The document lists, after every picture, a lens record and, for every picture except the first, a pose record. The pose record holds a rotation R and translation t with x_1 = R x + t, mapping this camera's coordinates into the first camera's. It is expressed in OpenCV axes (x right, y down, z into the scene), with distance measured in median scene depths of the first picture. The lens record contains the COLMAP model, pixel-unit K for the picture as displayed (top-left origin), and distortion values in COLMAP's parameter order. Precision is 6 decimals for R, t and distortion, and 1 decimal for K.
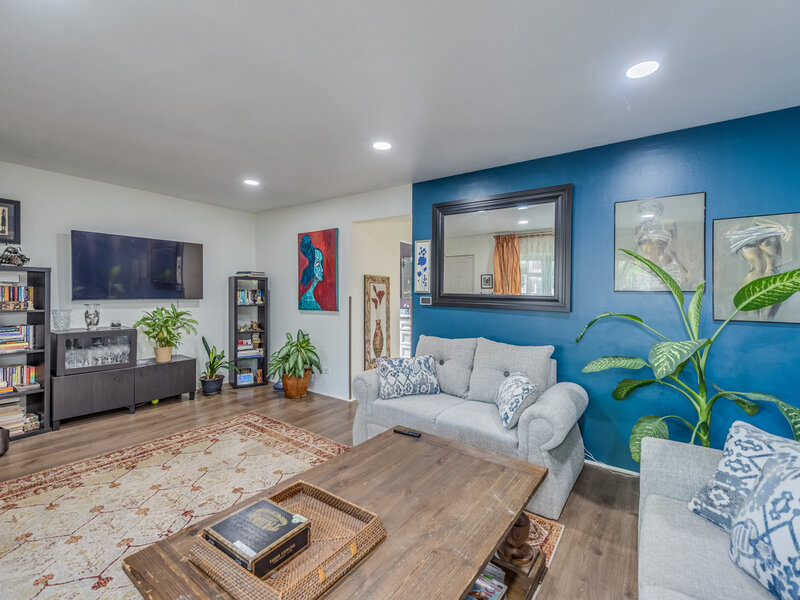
lens RADIAL K [[344.5, 0, 393.2], [0, 344.5, 285.2], [0, 0, 1]] dist [-0.001144, -0.000651]
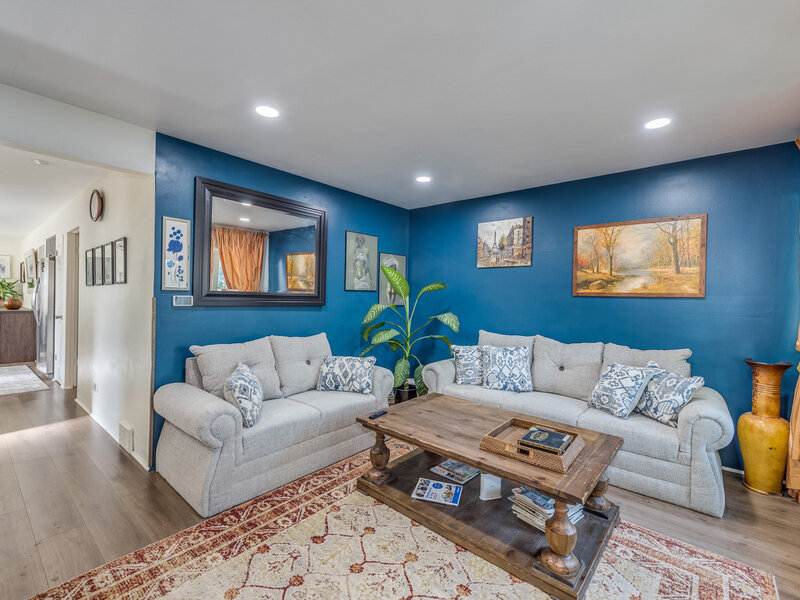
lens RADIAL K [[368.9, 0, 400.9], [0, 368.9, 283.8], [0, 0, 1]] dist [0.002597, -0.001076]
pose [[0.079369, 0.014329, 0.996742, -0.668147], [-0.039459, 0.999158, -0.011222, -0.001431], [-0.996064, -0.038439, 0.079868, 0.469336]]
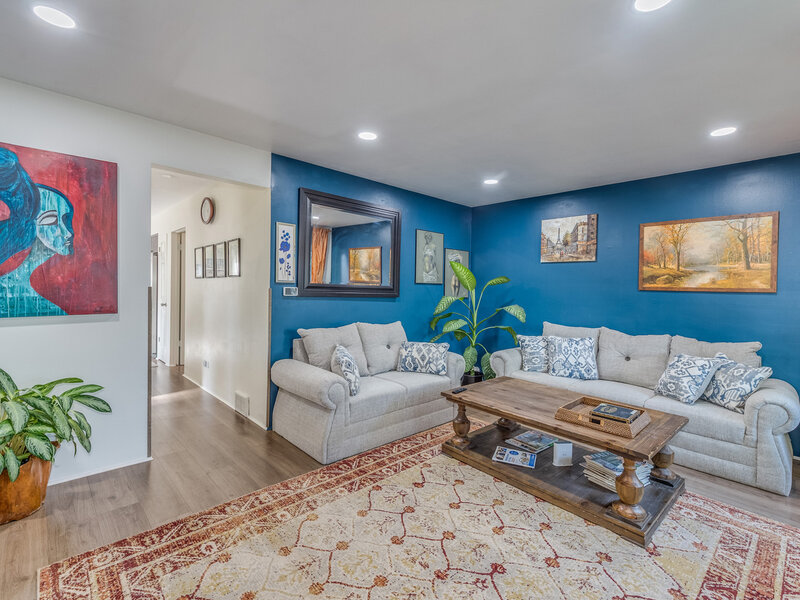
lens RADIAL K [[384.4, 0, 392.4], [0, 384.4, 273.5], [0, 0, 1]] dist [0.004279, -0.000576]
pose [[0.208017, 0.020774, 0.977905, -0.834310], [-0.043963, 0.998963, -0.011869, -0.001552], [-0.977137, -0.040522, 0.208715, 0.535130]]
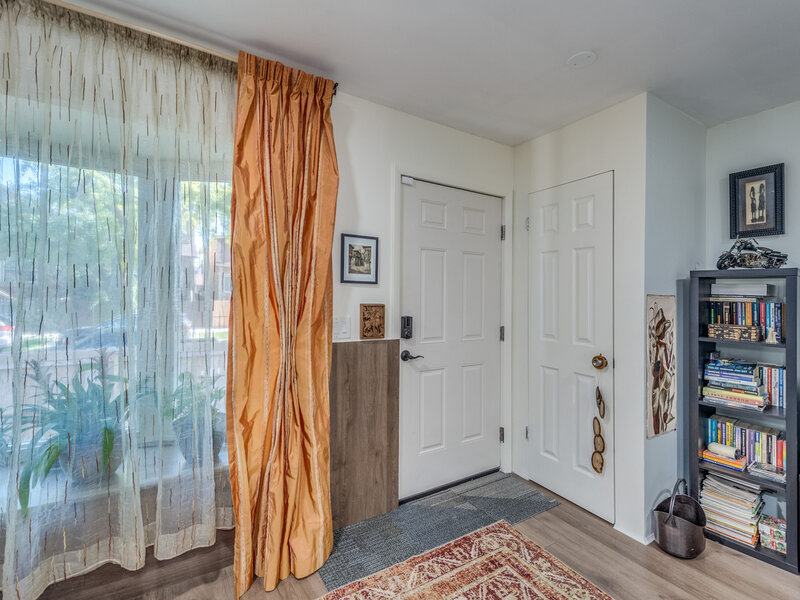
lens RADIAL K [[399.6, 0, 399.5], [0, 399.6, 291.3], [0, 0, 1]] dist [0.002481, 0.000188]
pose [[-0.374975, -0.022746, -0.926756, -0.159284], [0.003738, 0.999654, -0.026048, 0.000120], [0.927027, -0.013231, -0.374760, 0.598262]]
